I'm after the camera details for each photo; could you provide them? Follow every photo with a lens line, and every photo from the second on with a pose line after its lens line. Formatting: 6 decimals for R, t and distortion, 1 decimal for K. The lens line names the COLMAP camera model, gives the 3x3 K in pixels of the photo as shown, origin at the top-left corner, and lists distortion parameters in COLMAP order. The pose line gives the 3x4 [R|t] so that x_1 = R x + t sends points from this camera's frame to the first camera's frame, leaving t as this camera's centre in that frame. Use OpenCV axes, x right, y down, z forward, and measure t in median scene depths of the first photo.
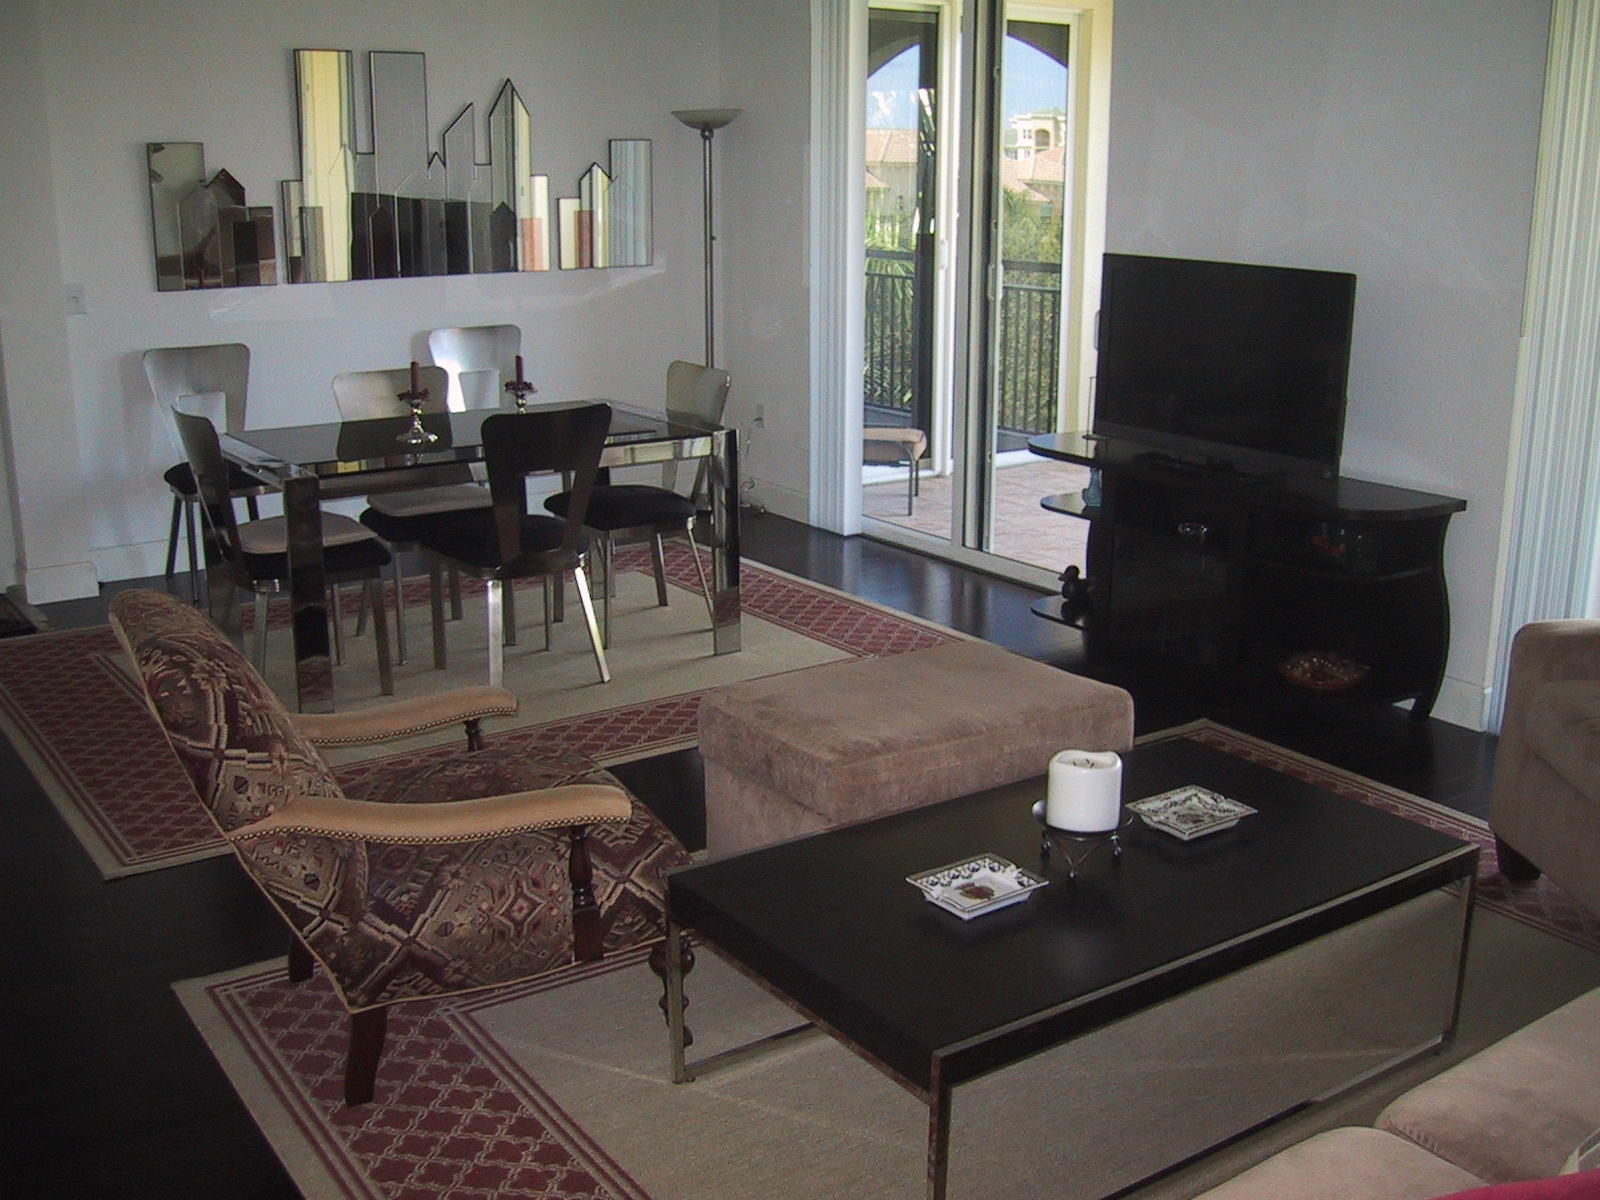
lens RADIAL K [[1677.8, 0, 834.1], [0, 1677.8, 604.1], [0, 0, 1]] dist [-0.127500, 0.086943]
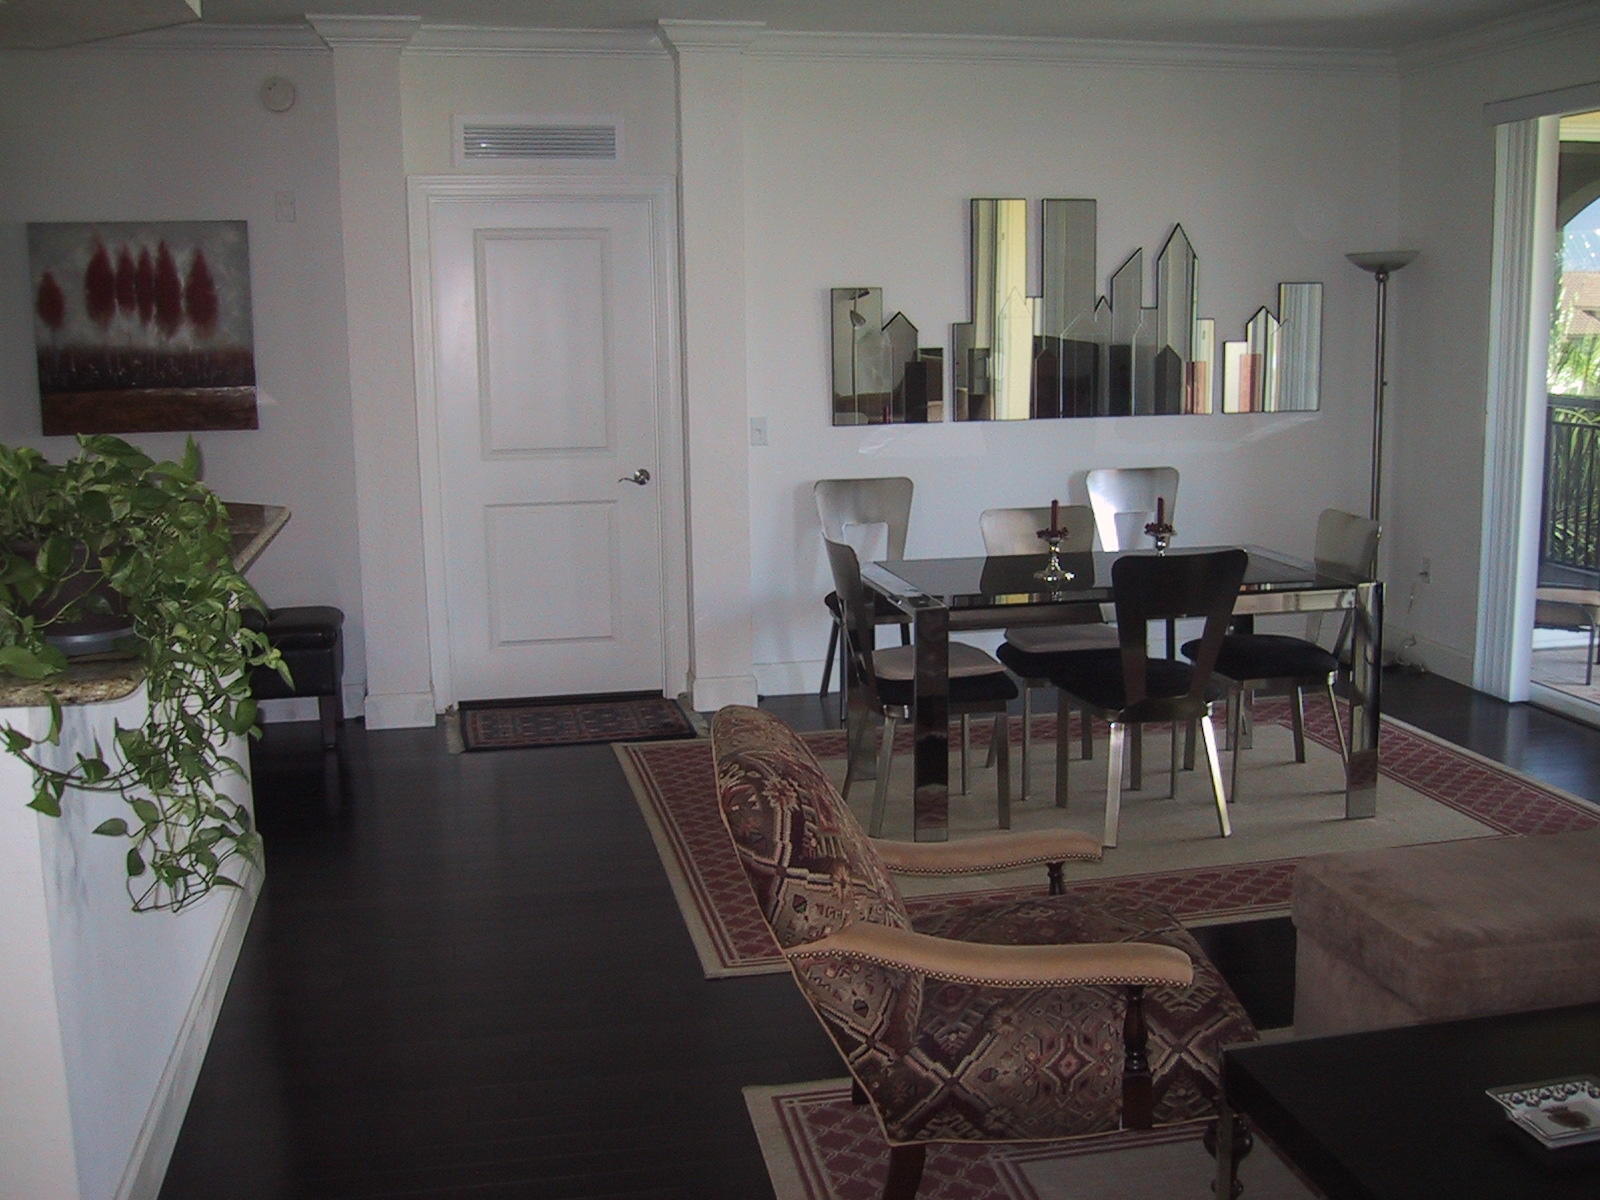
lens RADIAL K [[1677.8, 0, 834.1], [0, 1677.8, 604.1], [0, 0, 1]] dist [-0.127500, 0.086943]
pose [[0.917850, 0.049261, -0.393860, 0.034028], [-0.082556, 0.994261, -0.068034, -0.003608], [0.388248, 0.094961, 0.916649, 0.026949]]
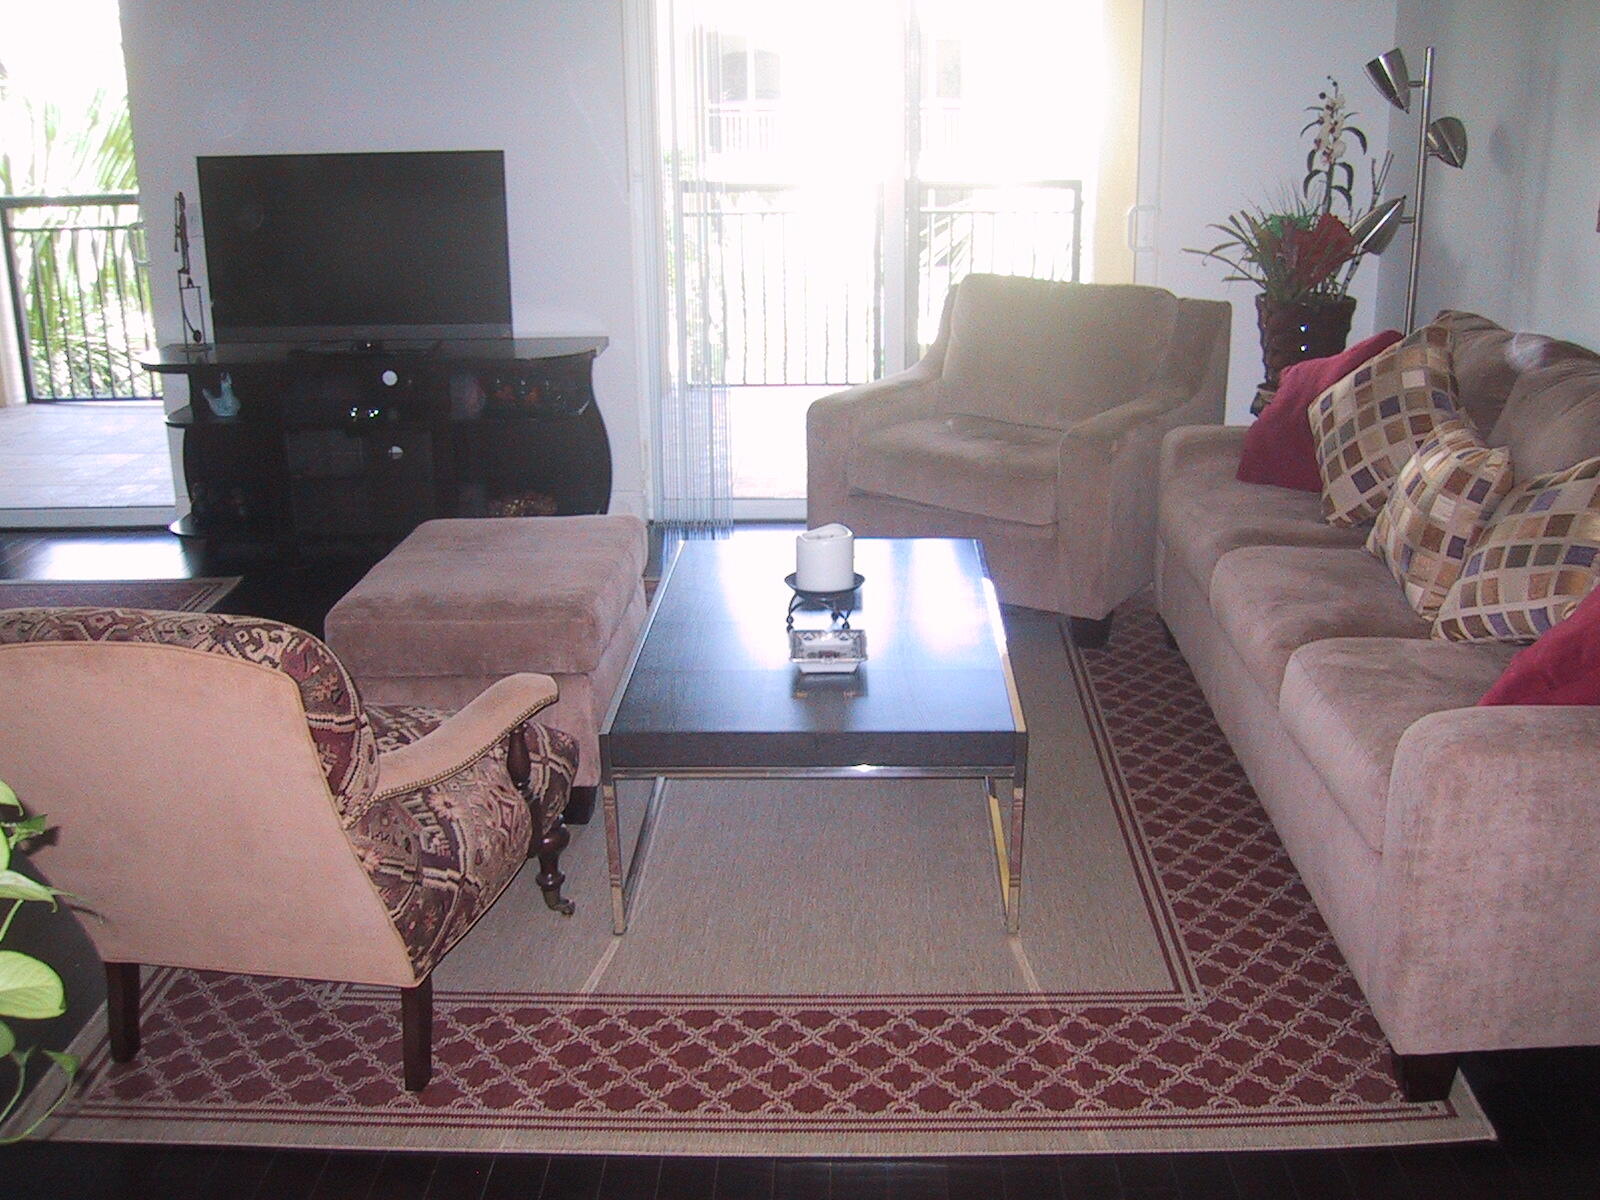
lens RADIAL K [[1662.7, 0, 838.7], [0, 1662.7, 599.9], [0, 0, 1]] dist [-0.088175, 0.044159]
pose [[0.598328, -0.251299, 0.760824, -0.503517], [0.216793, 0.964901, 0.148215, -0.024489], [-0.771366, 0.076260, 0.631807, 0.155502]]
